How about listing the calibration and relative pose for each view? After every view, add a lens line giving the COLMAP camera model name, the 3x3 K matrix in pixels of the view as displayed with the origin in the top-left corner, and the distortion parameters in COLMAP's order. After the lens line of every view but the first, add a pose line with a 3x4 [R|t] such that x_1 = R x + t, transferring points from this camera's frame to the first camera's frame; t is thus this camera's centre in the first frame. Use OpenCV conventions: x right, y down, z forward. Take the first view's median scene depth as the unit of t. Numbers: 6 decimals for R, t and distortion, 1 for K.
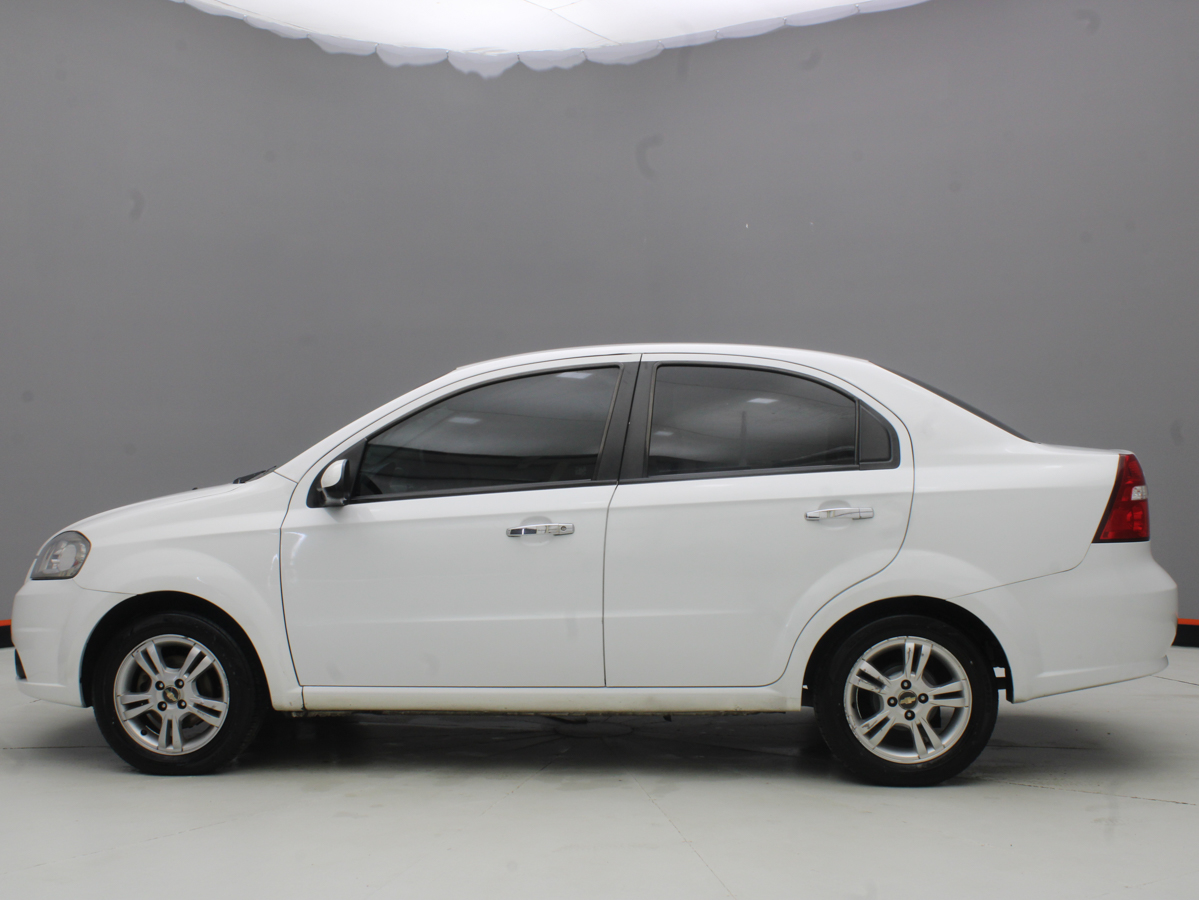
lens RADIAL K [[1429.1, 0, 599.5], [0, 1429.1, 450.0], [0, 0, 1]] dist [-0.091876, 0.023386]
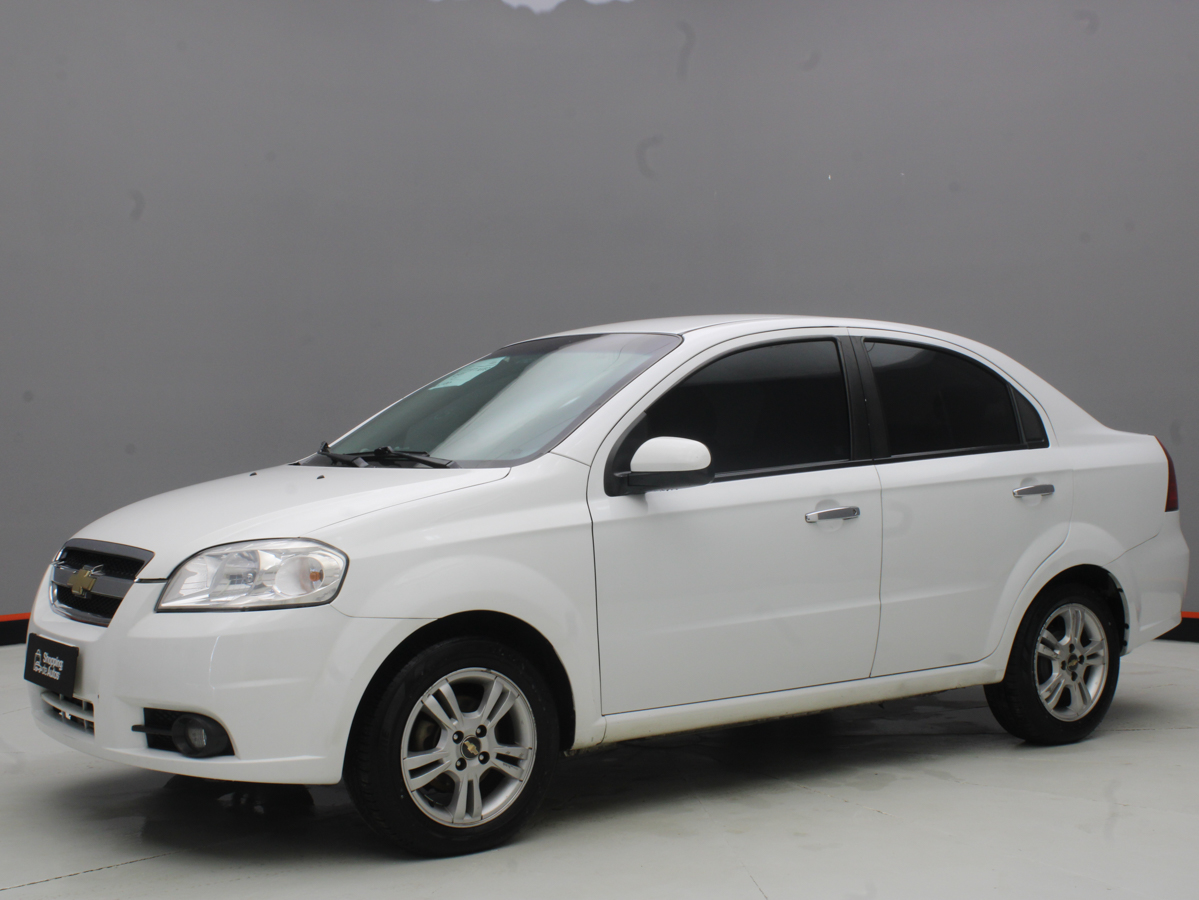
lens RADIAL K [[1601.4, 0, 599.5], [0, 1601.4, 450.0], [0, 0, 1]] dist [-0.088303, 0.098818]
pose [[0.756775, -0.001320, 0.653674, -0.814985], [-0.005079, 0.999956, 0.007898, 0.006998], [-0.653655, -0.009297, 0.756735, 0.312772]]
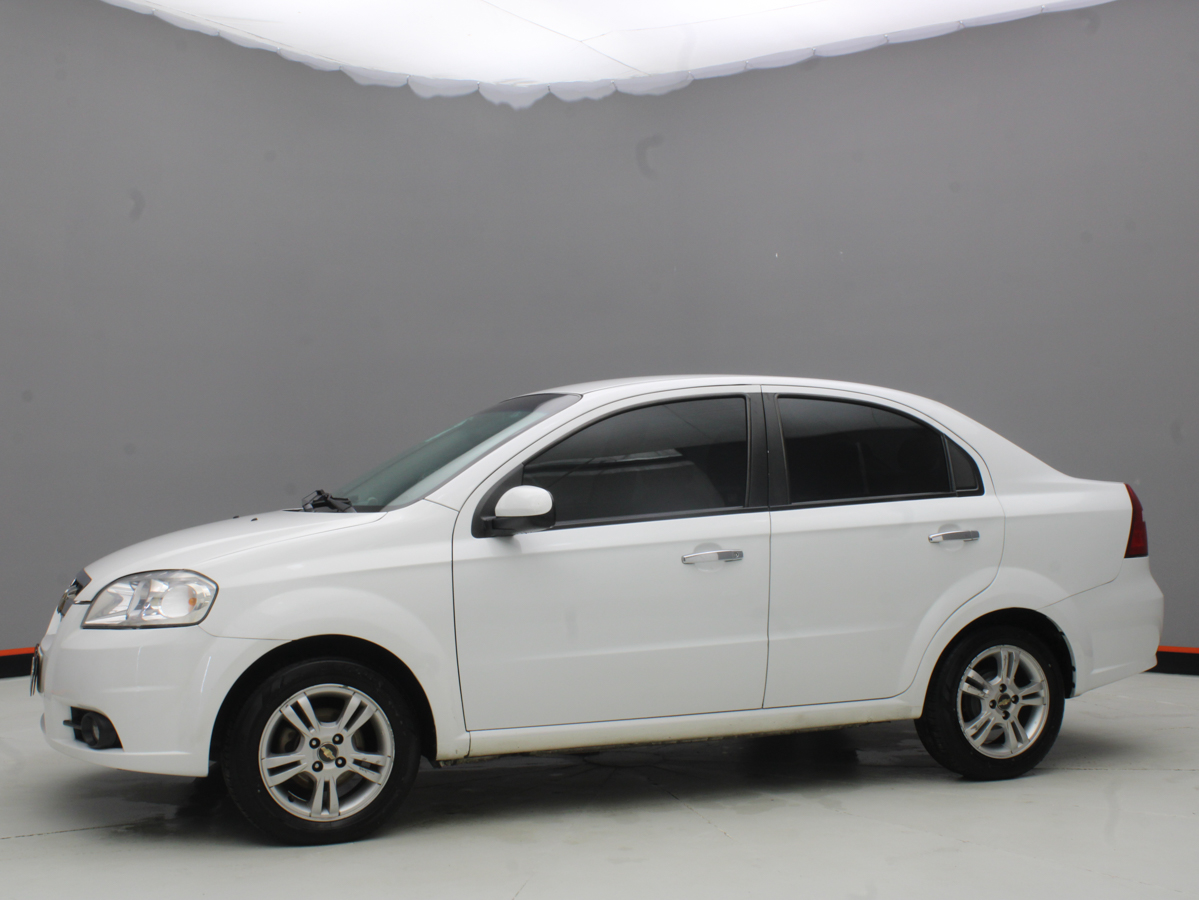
lens RADIAL K [[1429.1, 0, 599.5], [0, 1429.1, 450.0], [0, 0, 1]] dist [-0.091876, 0.023386]
pose [[0.895748, 0.014993, 0.444309, -0.550673], [-0.004406, 0.999681, -0.024852, 0.006199], [-0.444540, 0.020303, 0.895529, 0.131692]]
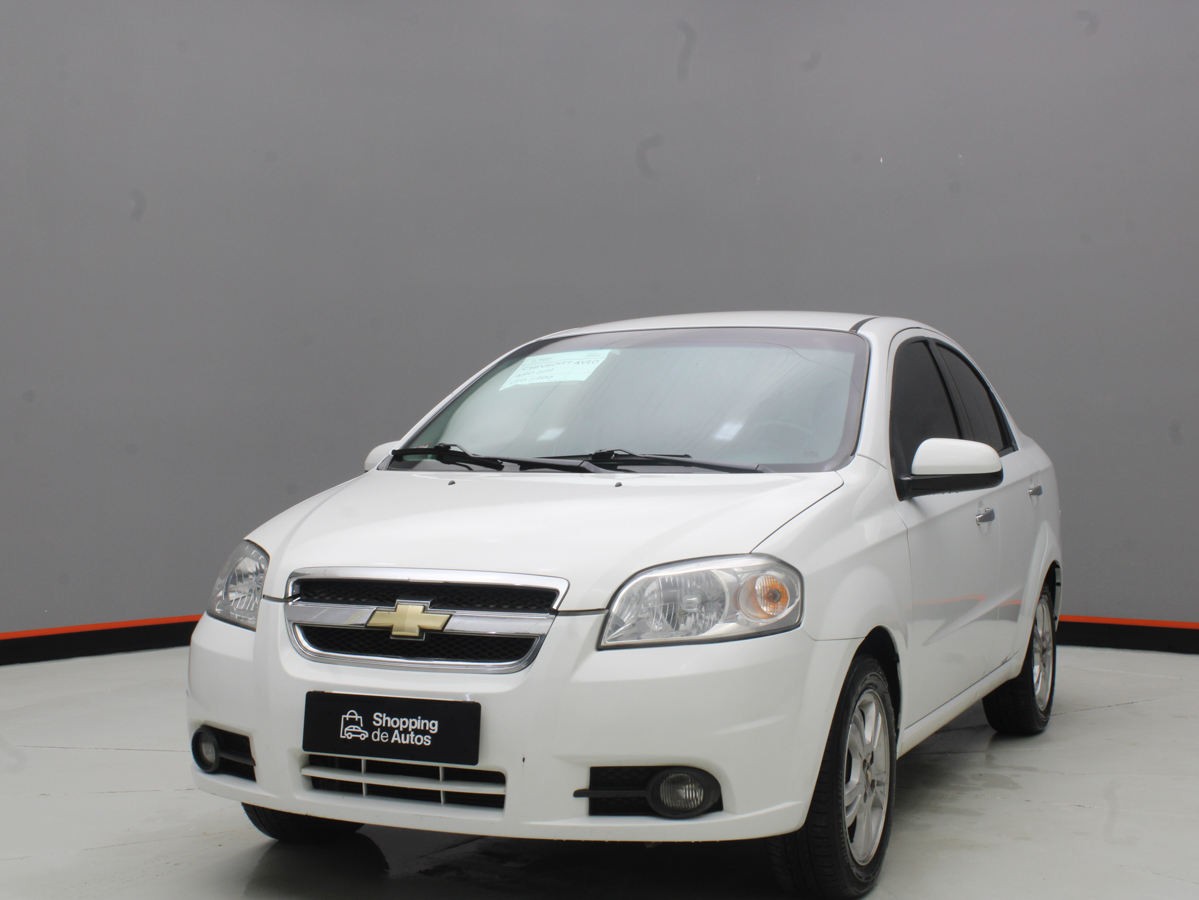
lens RADIAL K [[1713.0, 0, 599.5], [0, 1713.0, 450.0], [0, 0, 1]] dist [-0.046392, -0.011478]
pose [[0.332777, -0.000541, 0.943006, -1.146016], [-0.005697, 0.999980, 0.002584, 0.011505], [-0.942988, -0.006233, 0.332767, 0.852443]]
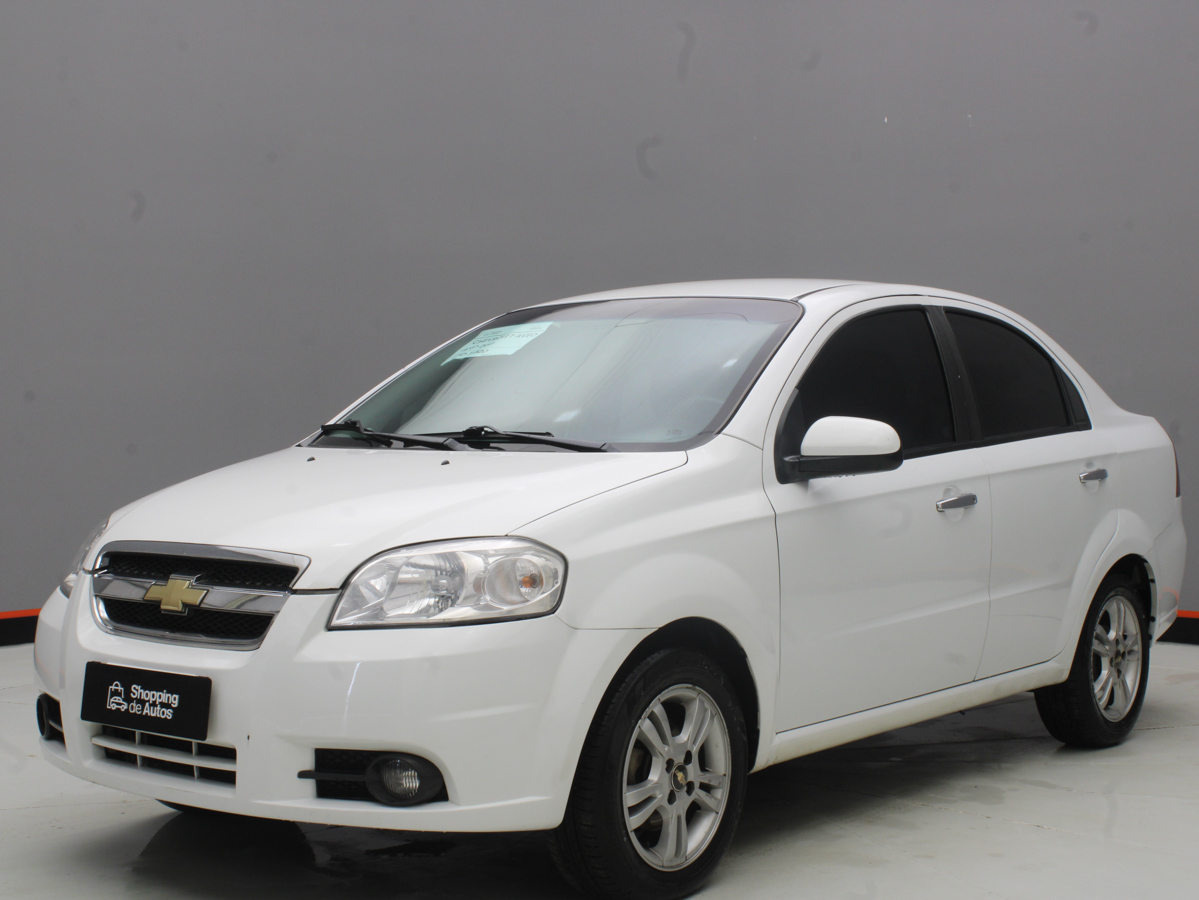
lens RADIAL K [[1816.8, 0, 599.5], [0, 1816.8, 450.0], [0, 0, 1]] dist [-0.040113, -0.013730]
pose [[0.555285, -0.008820, 0.831613, -1.023974], [-0.010385, 0.999792, 0.017537, 0.008579], [-0.831595, -0.018374, 0.555078, 0.574253]]
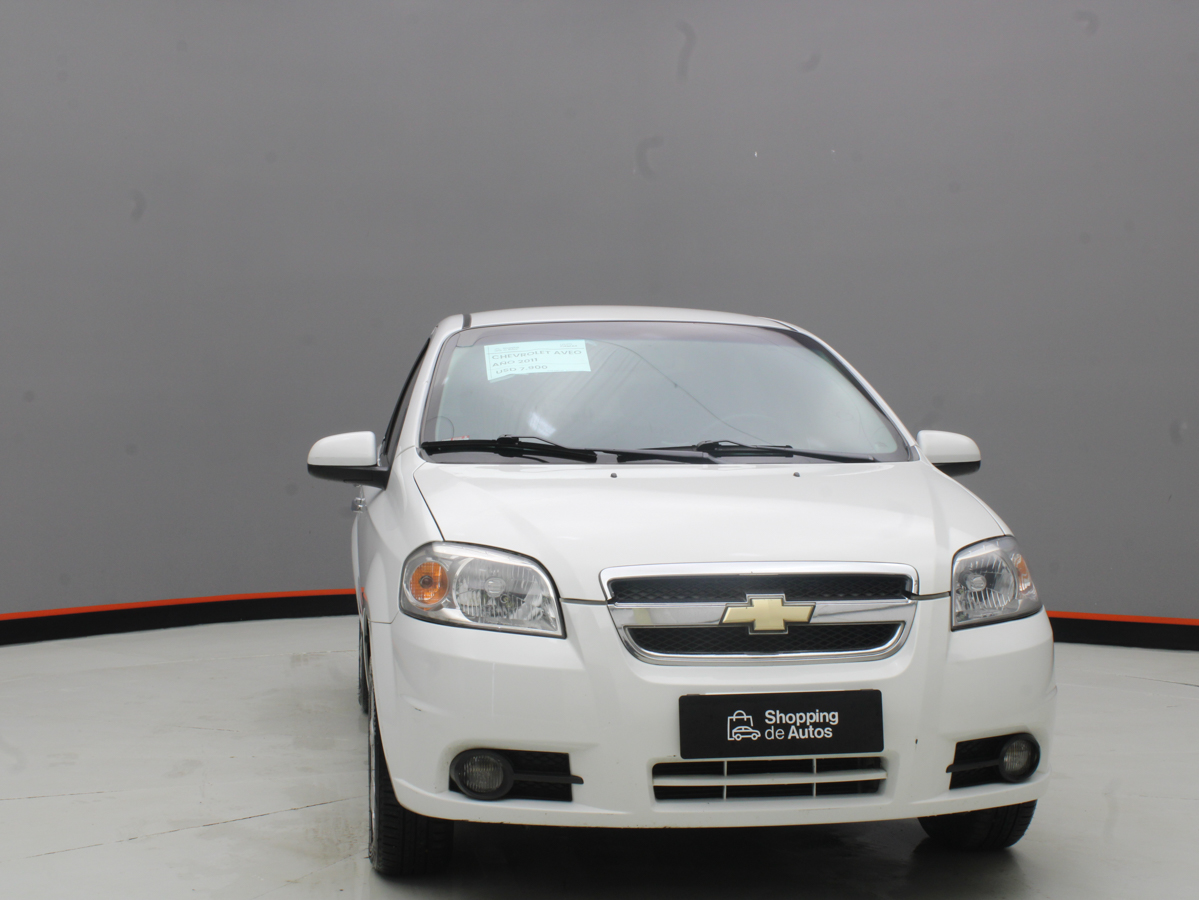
lens RADIAL K [[1713.0, 0, 599.5], [0, 1713.0, 450.0], [0, 0, 1]] dist [-0.046392, -0.011478]
pose [[-0.230031, -0.003773, 0.973176, -1.165132], [-0.003242, 0.999990, 0.003110, 0.016094], [-0.973178, -0.002440, -0.230041, 1.436623]]
